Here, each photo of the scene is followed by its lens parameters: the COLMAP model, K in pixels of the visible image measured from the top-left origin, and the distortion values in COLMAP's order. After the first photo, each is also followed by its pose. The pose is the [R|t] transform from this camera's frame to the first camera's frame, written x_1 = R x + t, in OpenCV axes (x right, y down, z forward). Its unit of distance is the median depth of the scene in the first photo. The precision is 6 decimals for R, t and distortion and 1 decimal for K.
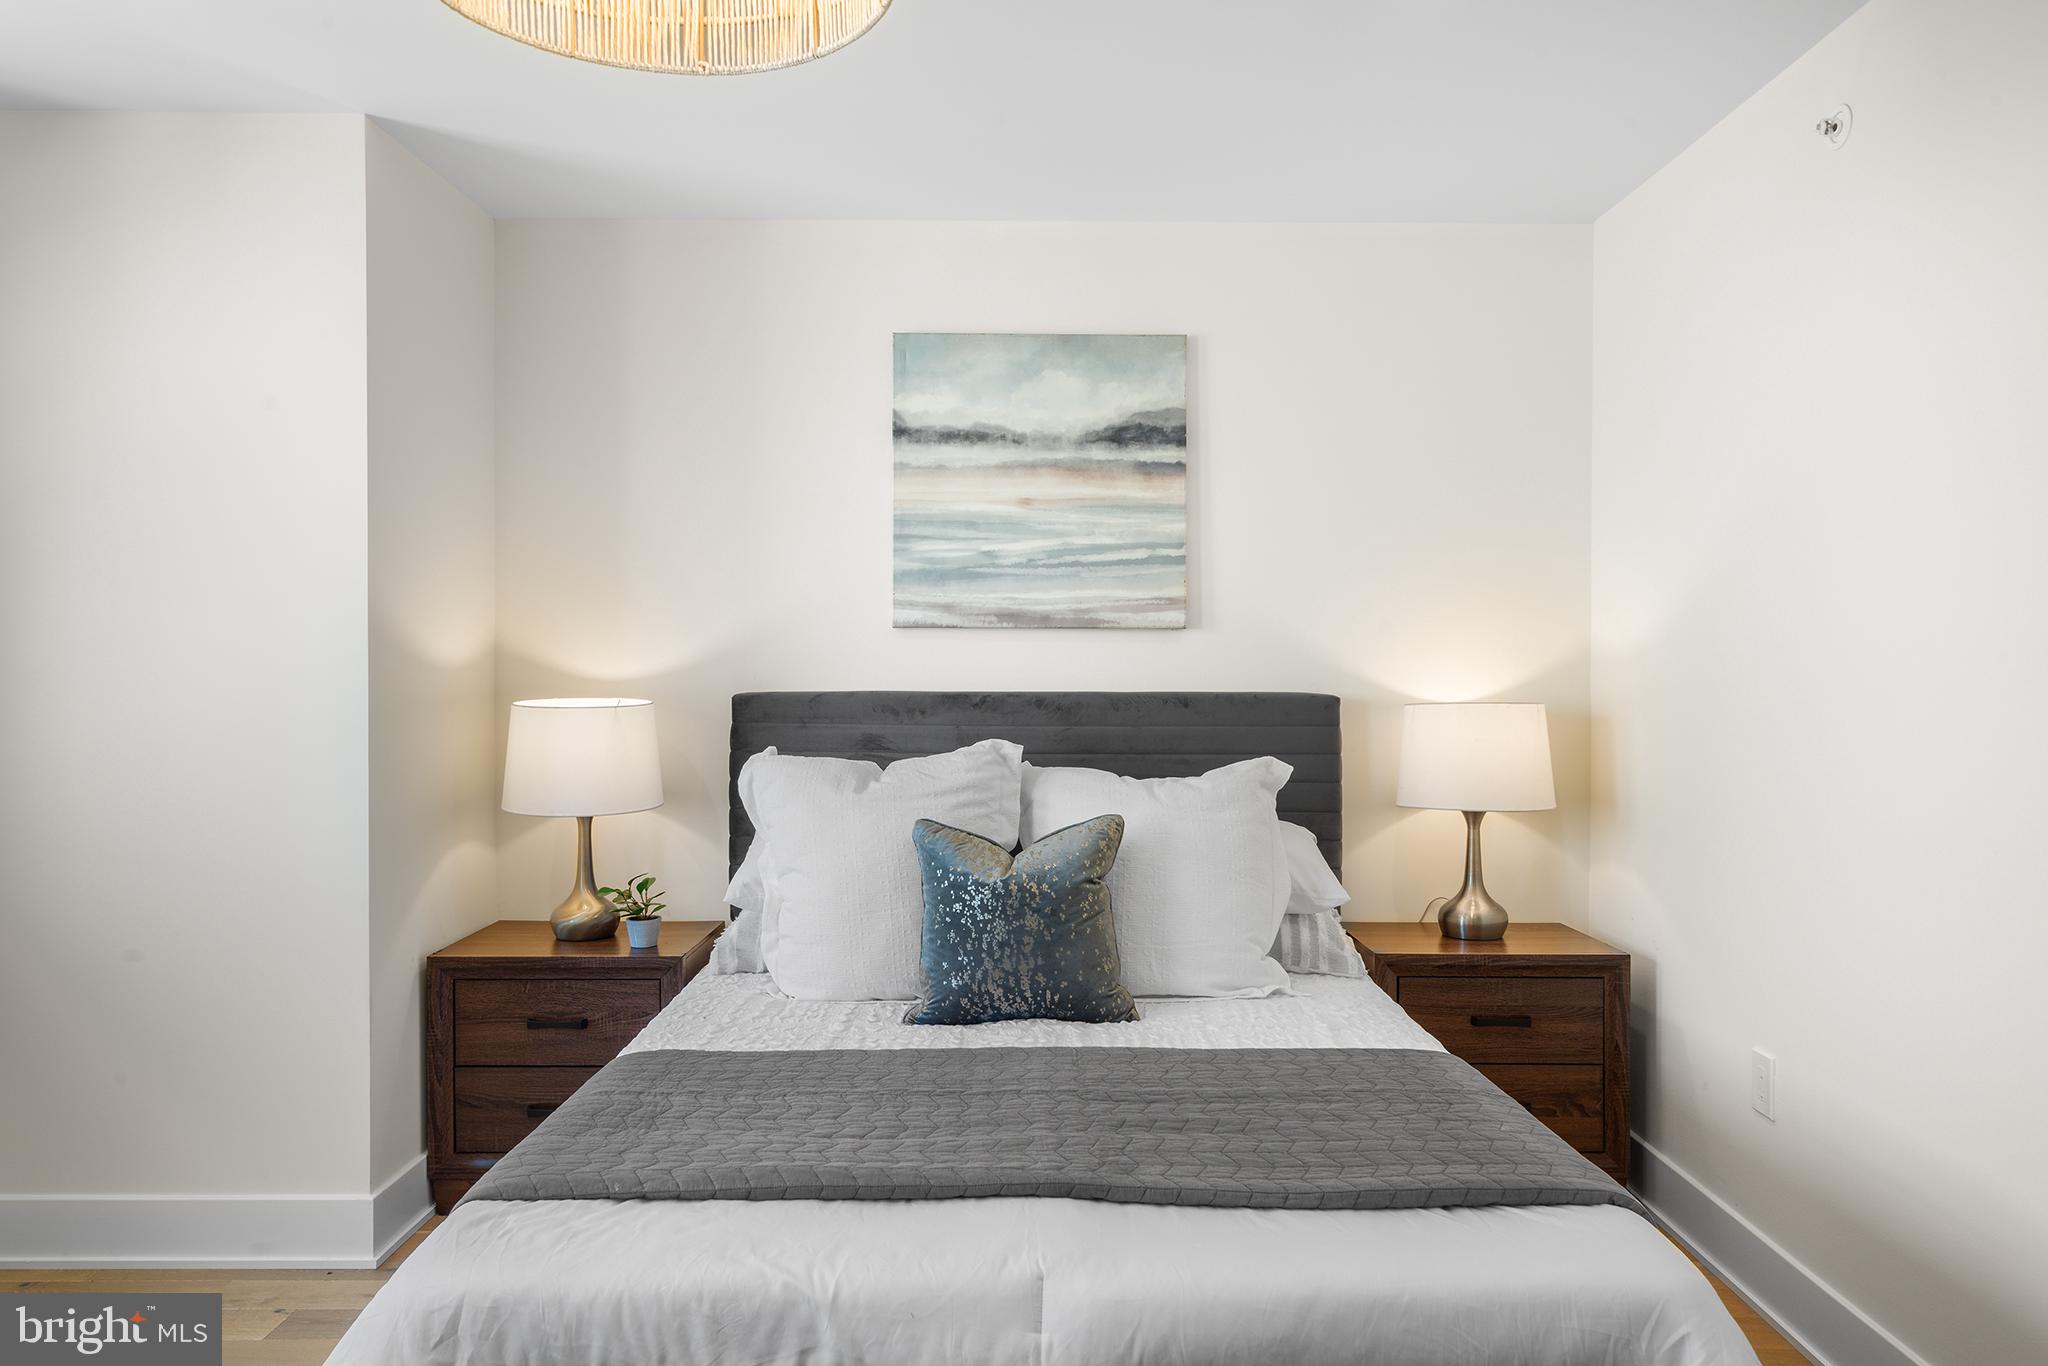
lens RADIAL K [[1377.3, 0, 1024.2], [0, 1377.3, 689.6], [0, 0, 1]] dist [0.001979, 0.001301]
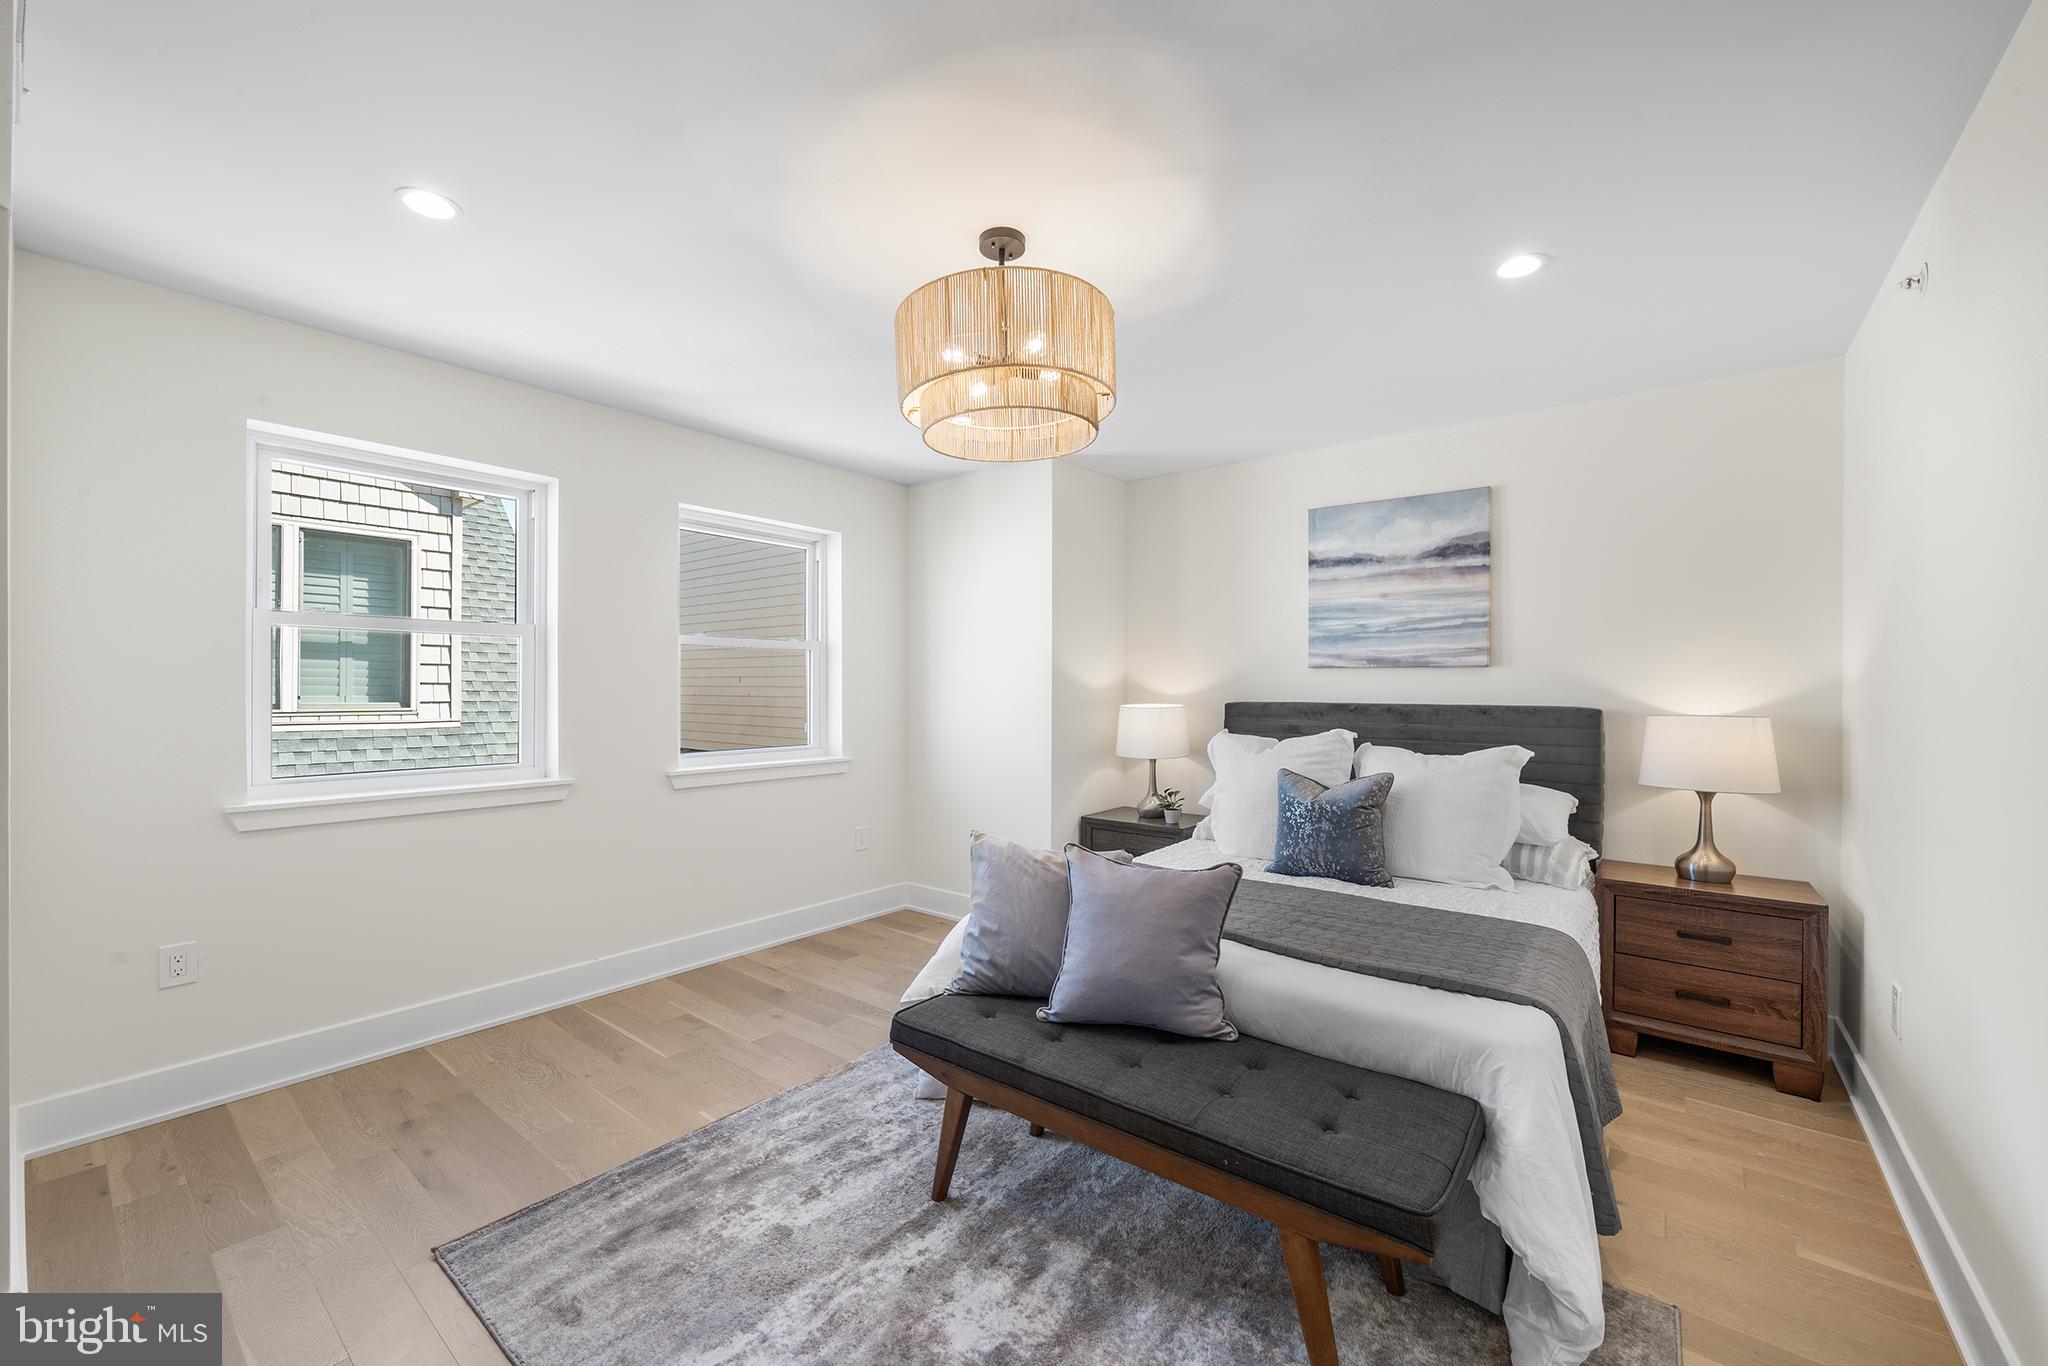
lens RADIAL K [[804.4, 0, 1018.2], [0, 804.4, 690.0], [0, 0, 1]] dist [-0.000185, 0.000002]
pose [[0.784083, 0.004231, -0.620641, 0.272775], [-0.011768, 0.999898, -0.008051, -0.001763], [0.620544, 0.013616, 0.784053, -0.092630]]
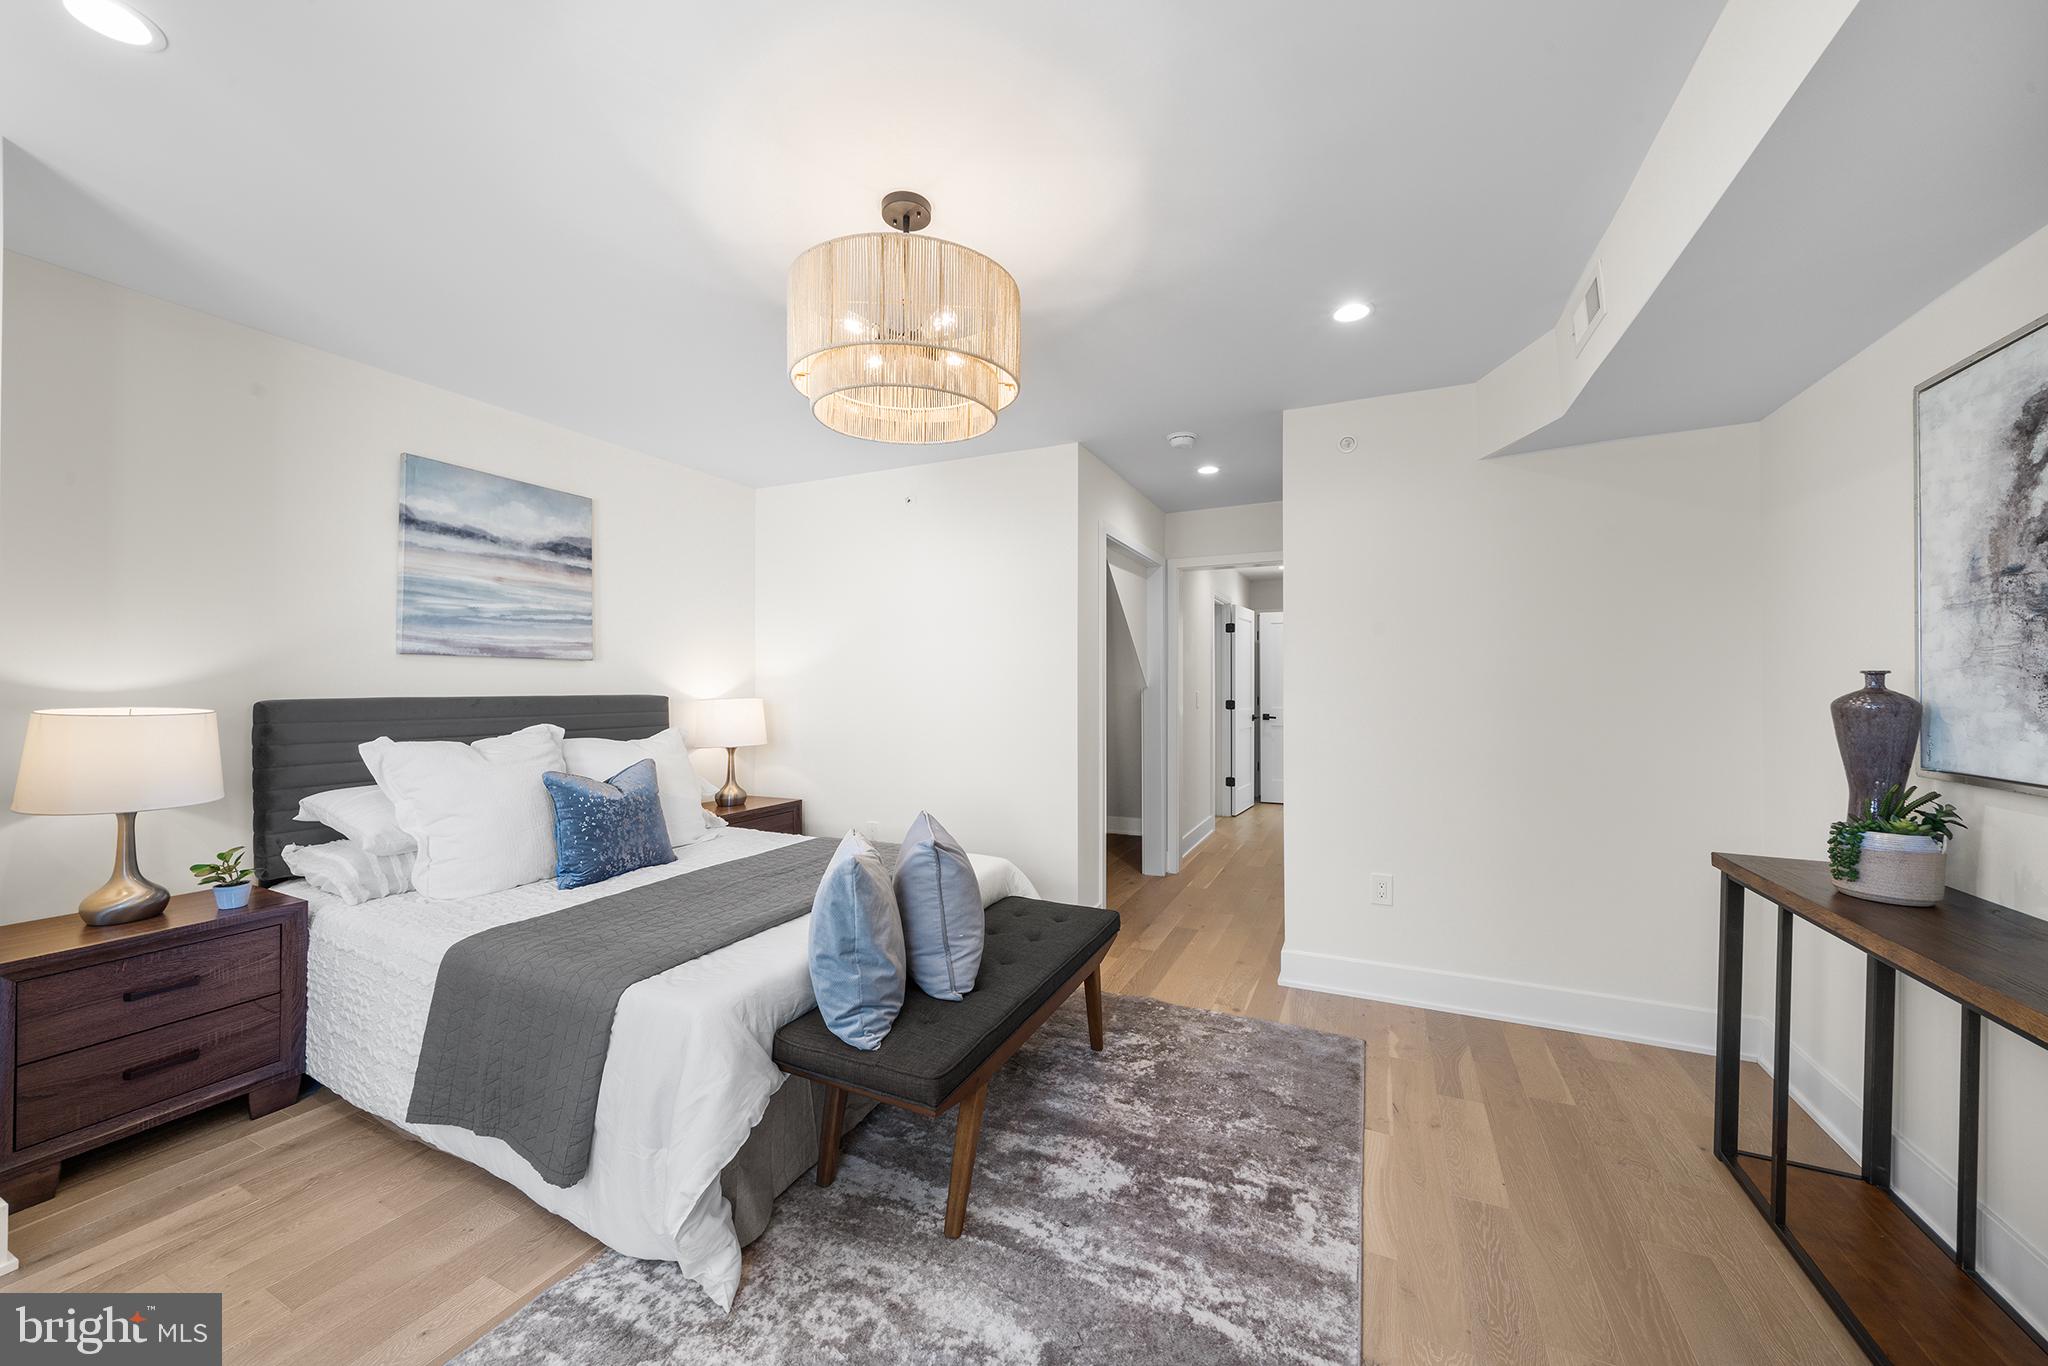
lens RADIAL K [[746.2, 0, 1024.0], [0, 746.2, 683.0], [0, 0, 1]] dist [-0.005842, 0.000021]
pose [[0.419977, 0.001797, 0.907533, -0.535392], [0.011814, 0.999902, -0.007447, -0.000333], [-0.907458, 0.013849, 0.419914, 0.072897]]
